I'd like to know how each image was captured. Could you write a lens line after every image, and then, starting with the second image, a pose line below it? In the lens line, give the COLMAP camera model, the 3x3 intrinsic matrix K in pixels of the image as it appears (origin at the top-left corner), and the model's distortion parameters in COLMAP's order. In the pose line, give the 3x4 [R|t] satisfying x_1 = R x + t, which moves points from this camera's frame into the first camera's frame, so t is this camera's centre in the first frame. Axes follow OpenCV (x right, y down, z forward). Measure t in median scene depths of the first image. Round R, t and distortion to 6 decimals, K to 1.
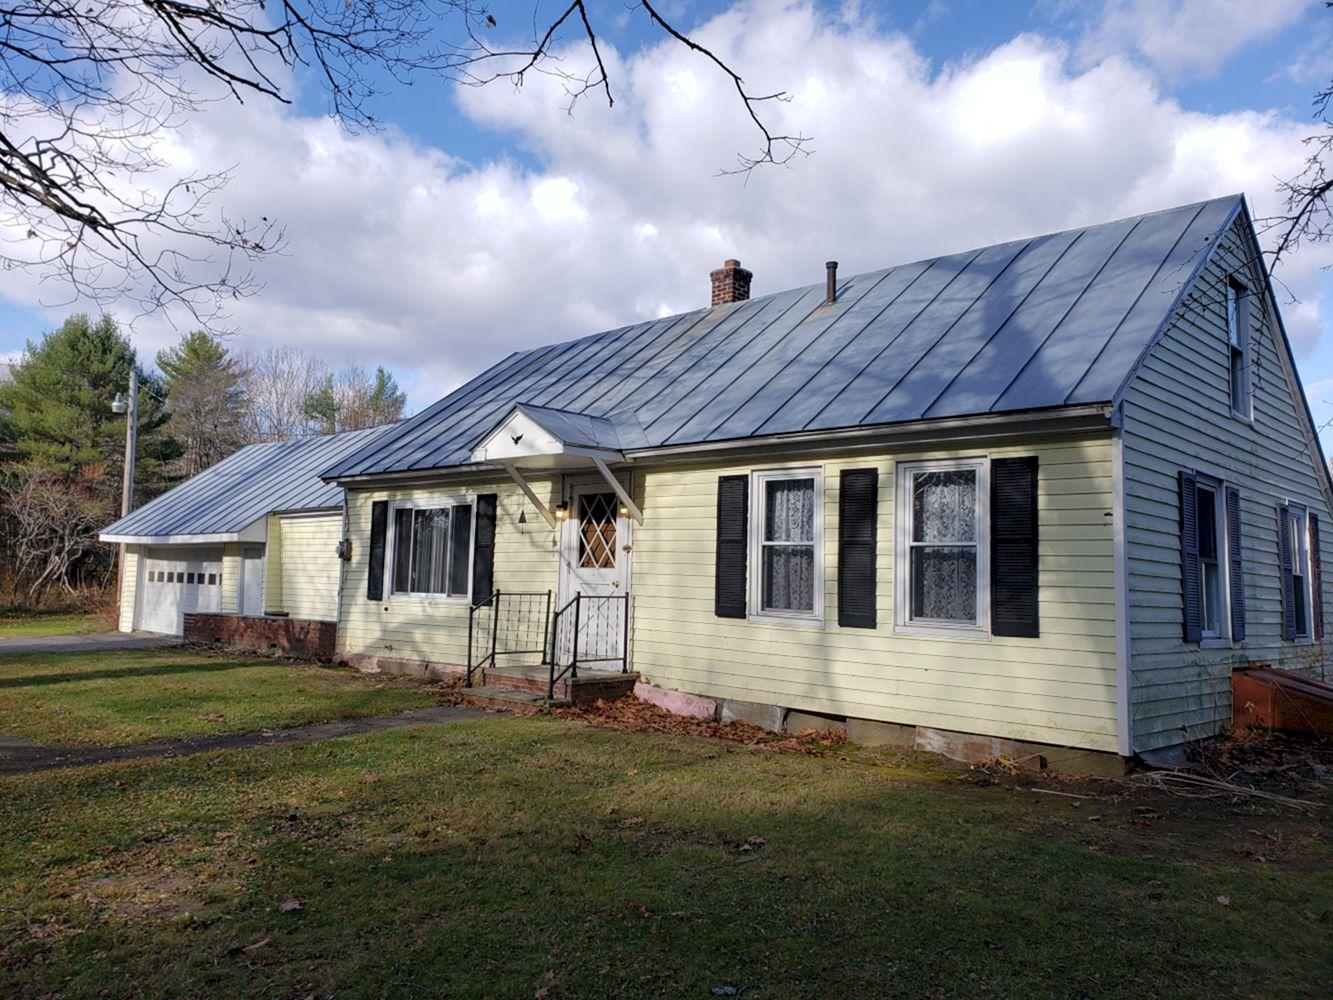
lens RADIAL K [[1032.3, 0, 653.0], [0, 1032.3, 493.6], [0, 0, 1]] dist [0.074969, -0.084583]
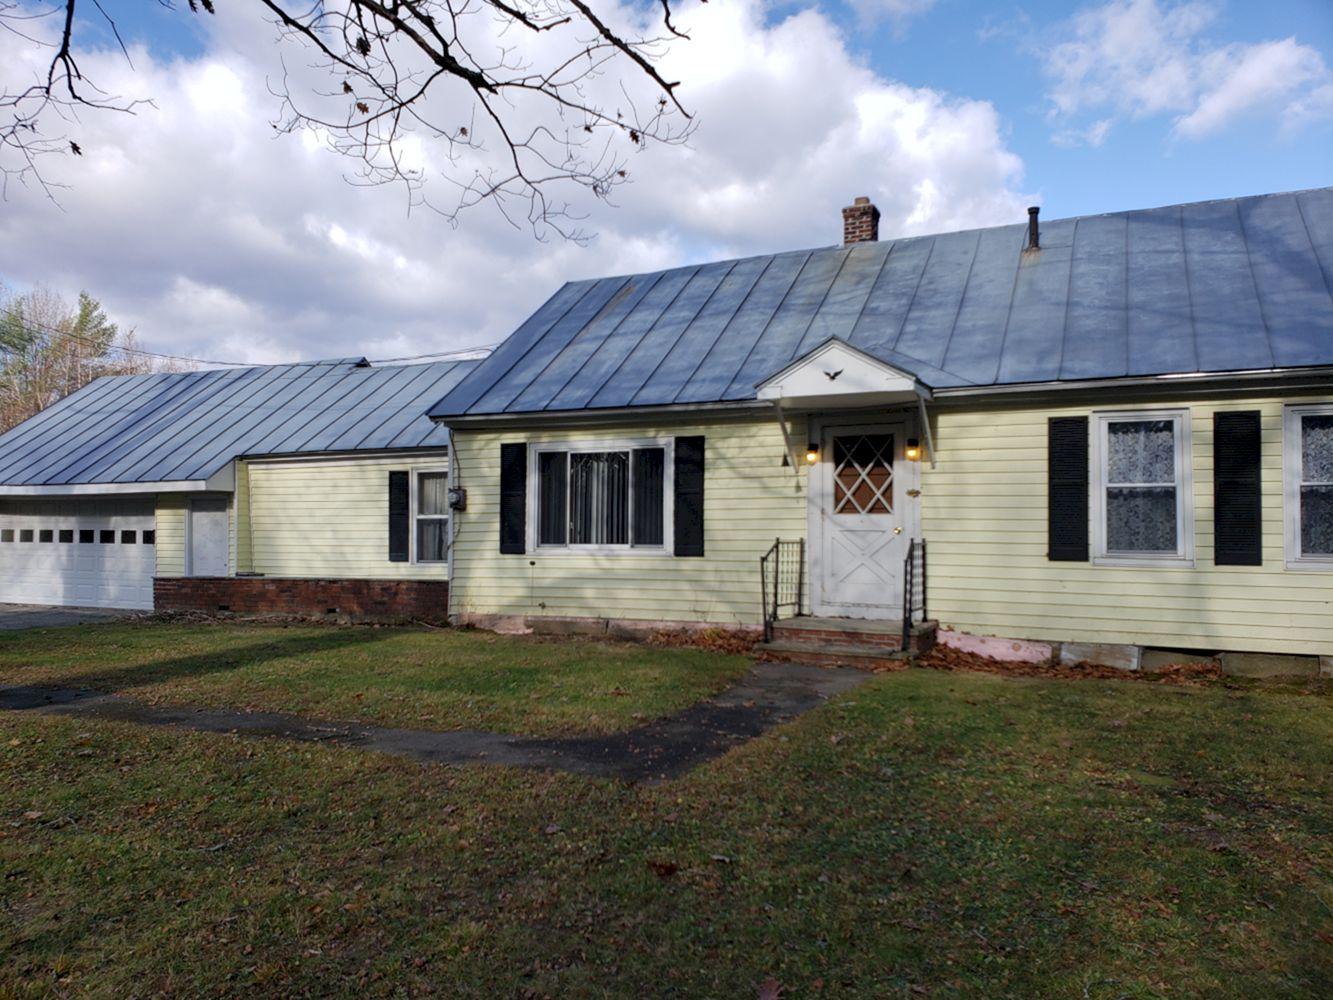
lens RADIAL K [[1032.3, 0, 657.8], [0, 1032.3, 504.9], [0, 0, 1]] dist [0.074969, -0.084583]
pose [[0.954579, -0.010004, 0.297791, -0.507803], [-0.007179, 0.998374, 0.056552, 0.010905], [-0.297872, -0.056121, 0.952955, 0.141294]]
